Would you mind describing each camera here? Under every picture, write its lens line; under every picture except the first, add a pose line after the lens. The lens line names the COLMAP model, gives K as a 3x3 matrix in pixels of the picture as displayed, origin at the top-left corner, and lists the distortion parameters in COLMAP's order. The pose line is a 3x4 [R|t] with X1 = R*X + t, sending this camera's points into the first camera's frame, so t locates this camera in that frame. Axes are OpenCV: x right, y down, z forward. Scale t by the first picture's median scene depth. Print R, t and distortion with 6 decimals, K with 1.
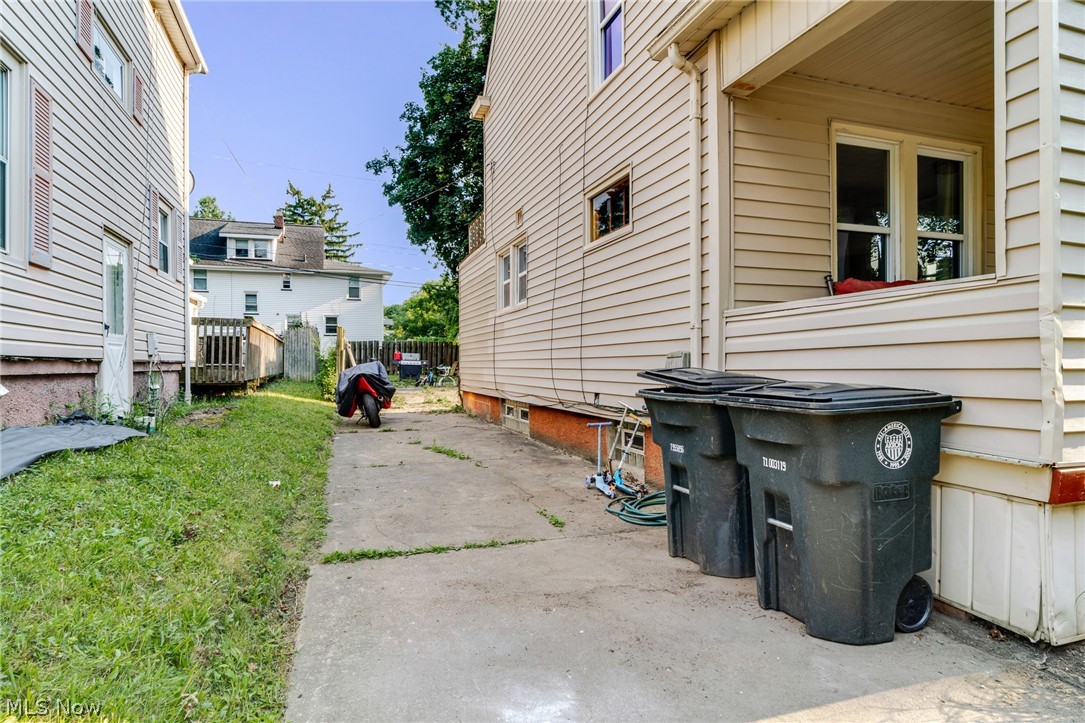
lens RADIAL K [[584.6, 0, 539.2], [0, 584.6, 364.4], [0, 0, 1]] dist [-0.005364, 0.000971]
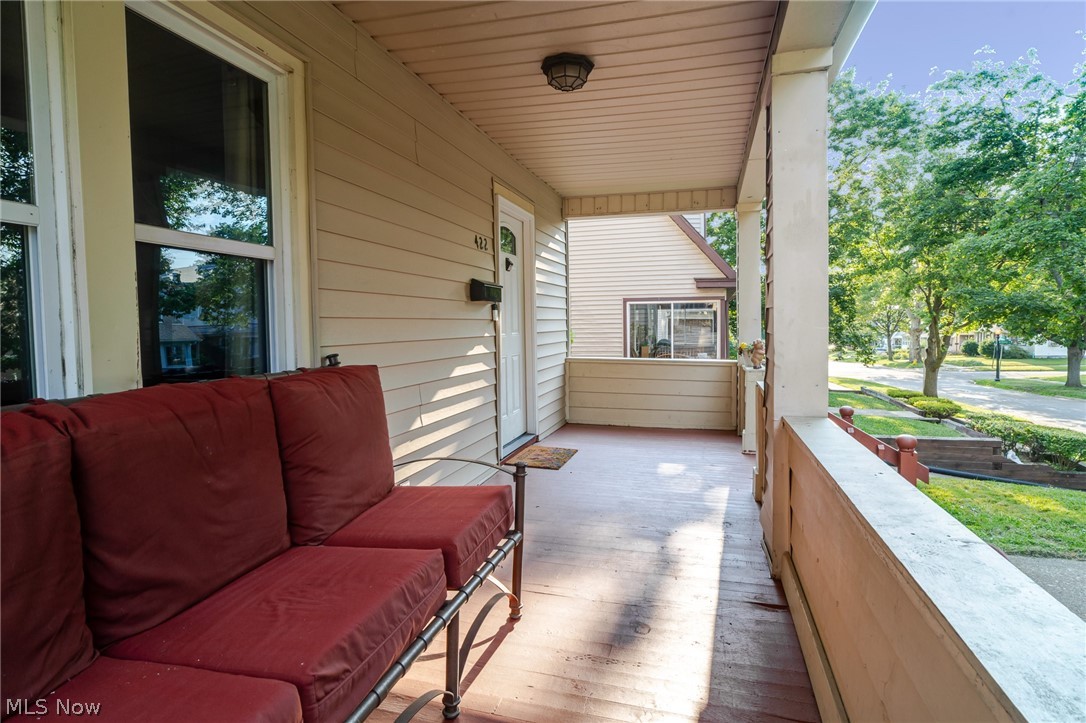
lens RADIAL K [[585.1, 0, 539.7], [0, 585.1, 364.4], [0, 0, 1]] dist [-0.005364, 0.000971]
pose [[0.571951, -0.059368, 0.818137, 0.100837], [0.008620, 0.997757, 0.066377, -0.034382], [-0.820243, -0.030912, 0.571180, 0.121783]]
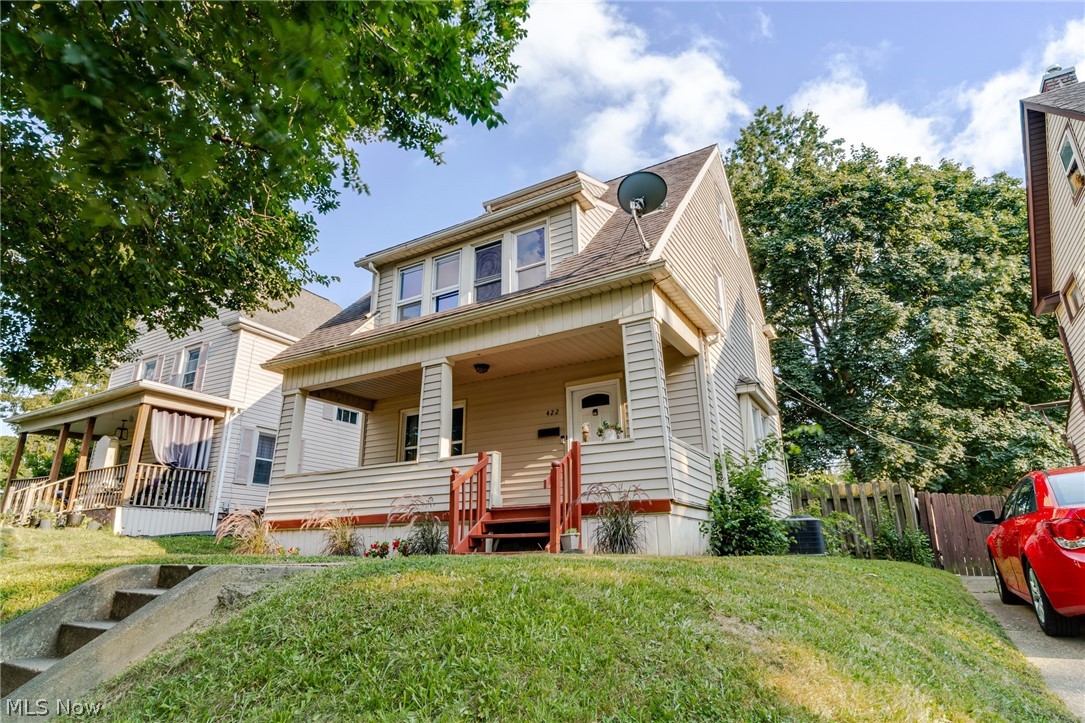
lens RADIAL K [[584.6, 0, 539.2], [0, 584.6, 364.4], [0, 0, 1]] dist [-0.005364, 0.000971]
pose [[0.632971, -0.228194, -0.739780, 0.559929], [-0.008532, 0.953458, -0.301405, 0.036551], [0.774128, 0.197093, 0.601564, -0.033405]]
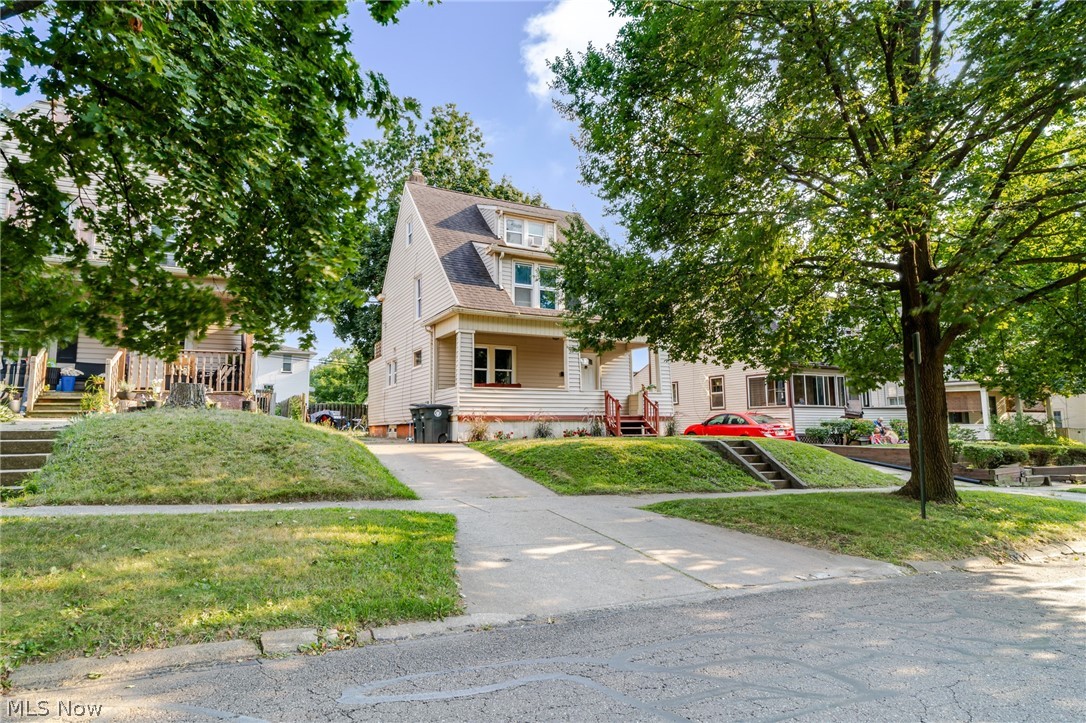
lens RADIAL K [[585.1, 0, 539.7], [0, 585.1, 364.4], [0, 0, 1]] dist [-0.005364, 0.000971]
pose [[0.988456, 0.013423, 0.150916, 0.074818], [0.003774, 0.993578, -0.113088, 0.034618], [-0.151464, 0.112352, 0.982057, -0.571825]]
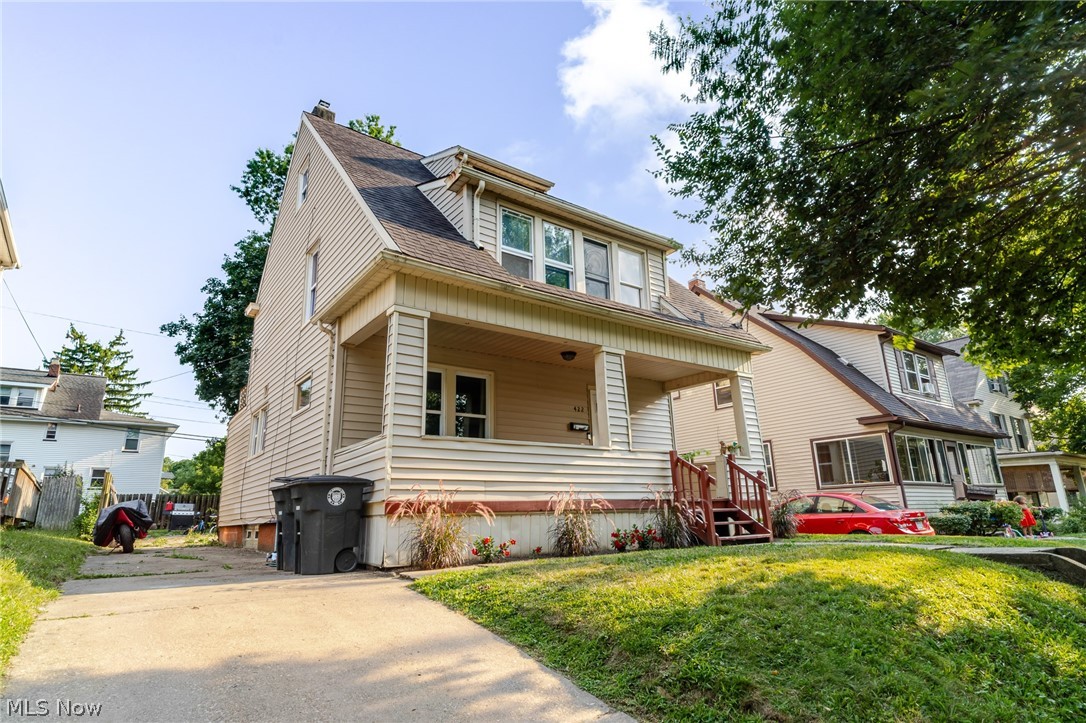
lens RADIAL K [[585.1, 0, 539.7], [0, 585.1, 364.4], [0, 0, 1]] dist [-0.005364, 0.000971]
pose [[0.956150, 0.054703, 0.287724, 0.070208], [0.023512, 0.964895, -0.261583, 0.028168], [-0.291933, 0.256877, 0.921298, -0.195483]]
